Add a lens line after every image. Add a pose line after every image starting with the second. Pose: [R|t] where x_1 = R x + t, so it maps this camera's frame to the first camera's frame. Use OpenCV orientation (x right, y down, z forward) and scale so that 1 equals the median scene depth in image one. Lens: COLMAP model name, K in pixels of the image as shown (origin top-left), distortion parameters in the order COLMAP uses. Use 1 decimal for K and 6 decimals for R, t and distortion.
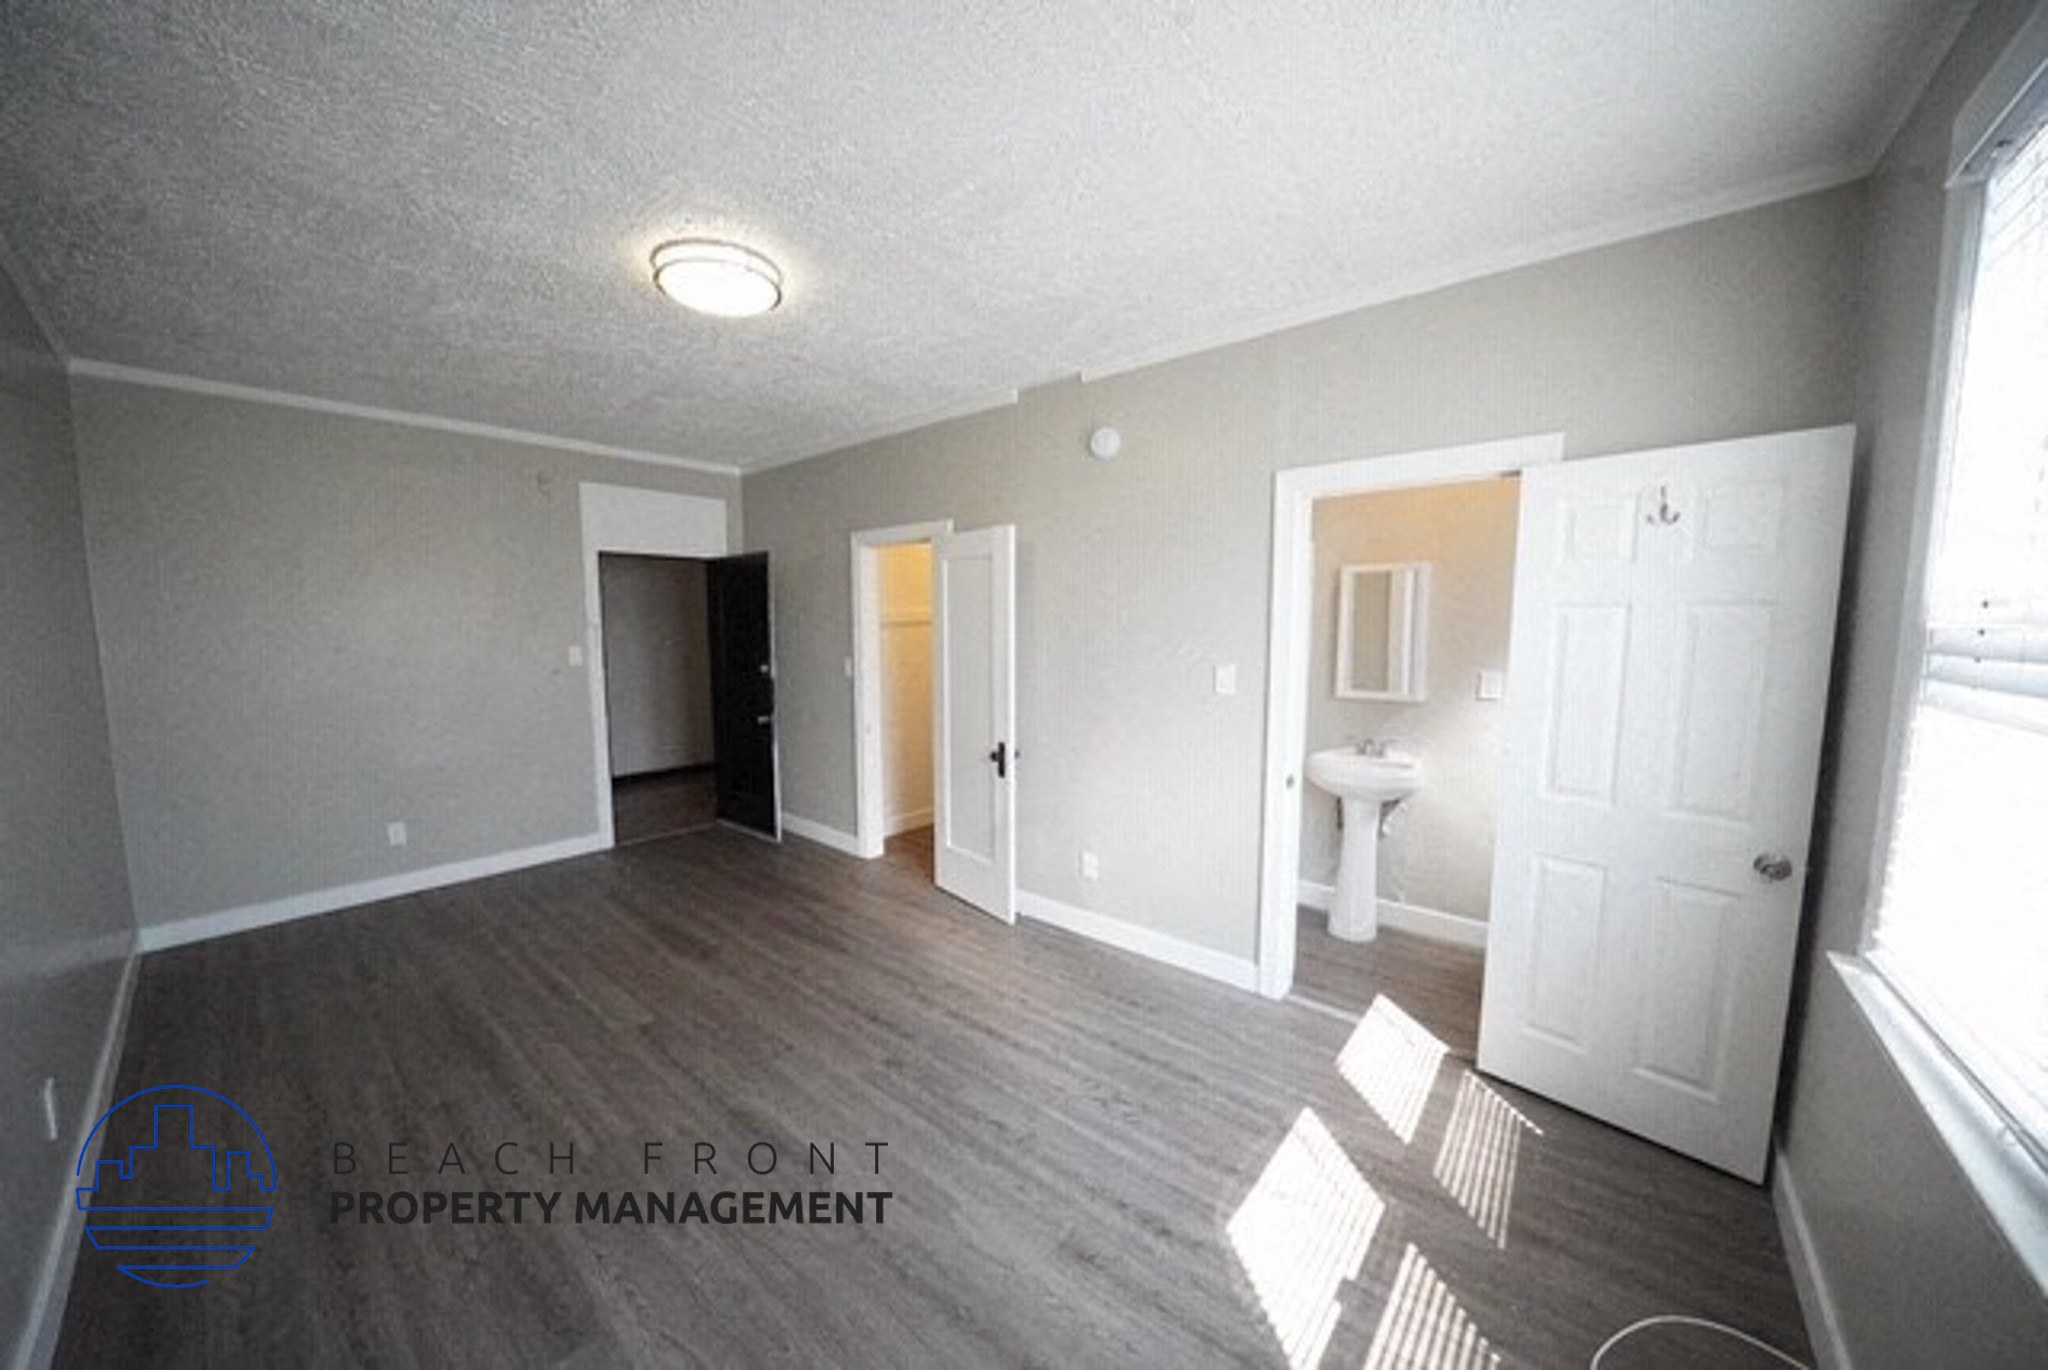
lens RADIAL K [[696.0, 0, 980.5], [0, 696.0, 686.7], [0, 0, 1]] dist [-0.033022, 0.000017]
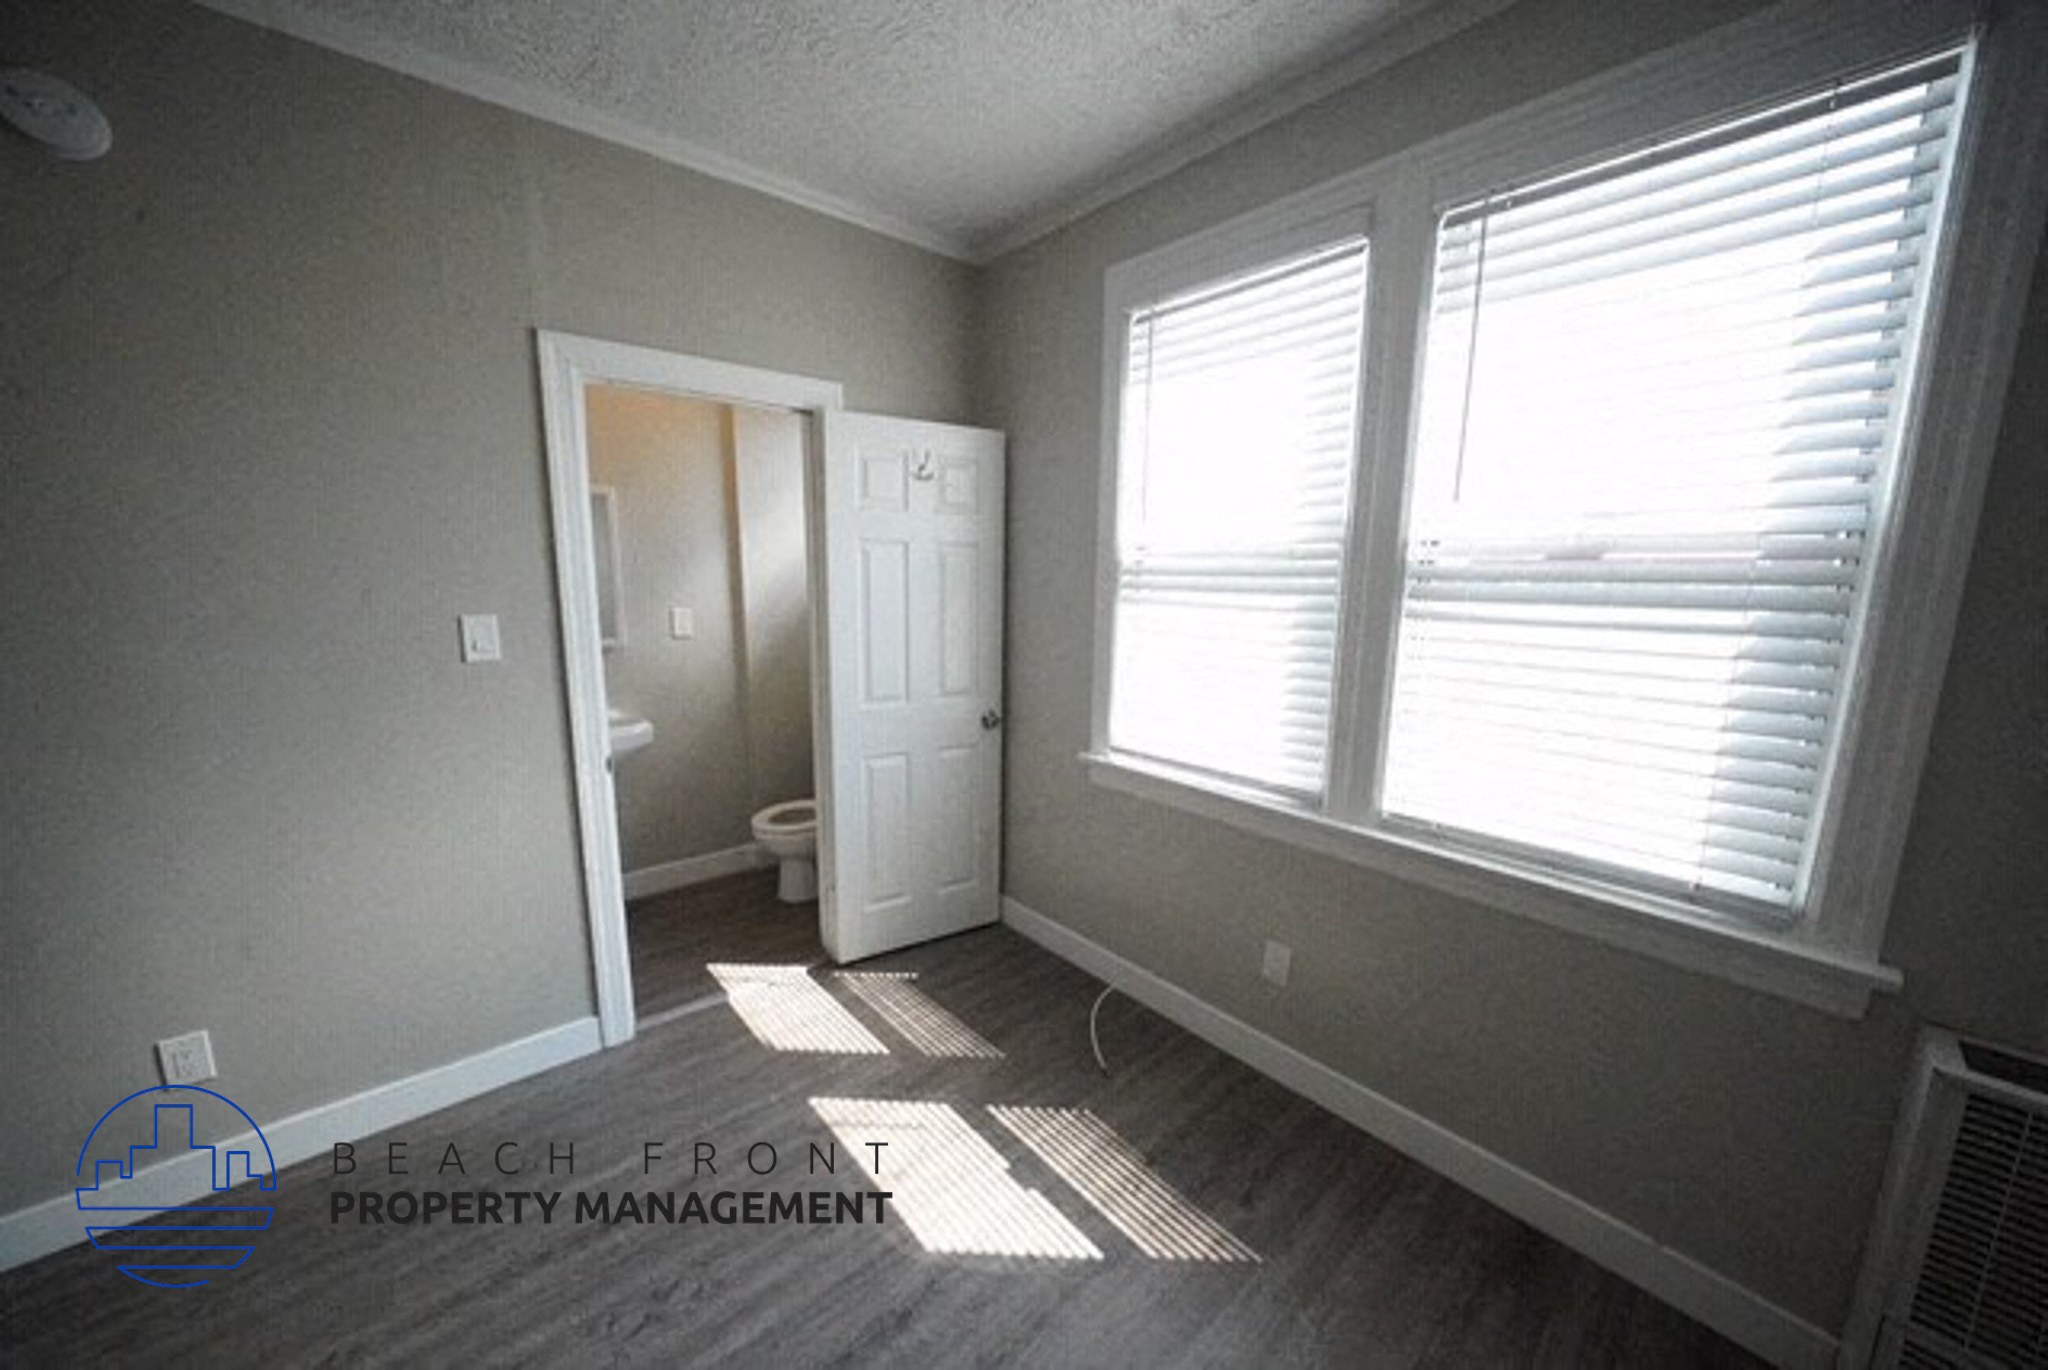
lens RADIAL K [[721.2, 0, 1015.0], [0, 721.2, 692.8], [0, 0, 1]] dist [-0.023456, 0.000102]
pose [[0.131993, -0.163116, 0.977738, -0.316116], [0.084560, 0.984625, 0.152850, -0.029634], [-0.987637, 0.062502, 0.143757, 0.547333]]
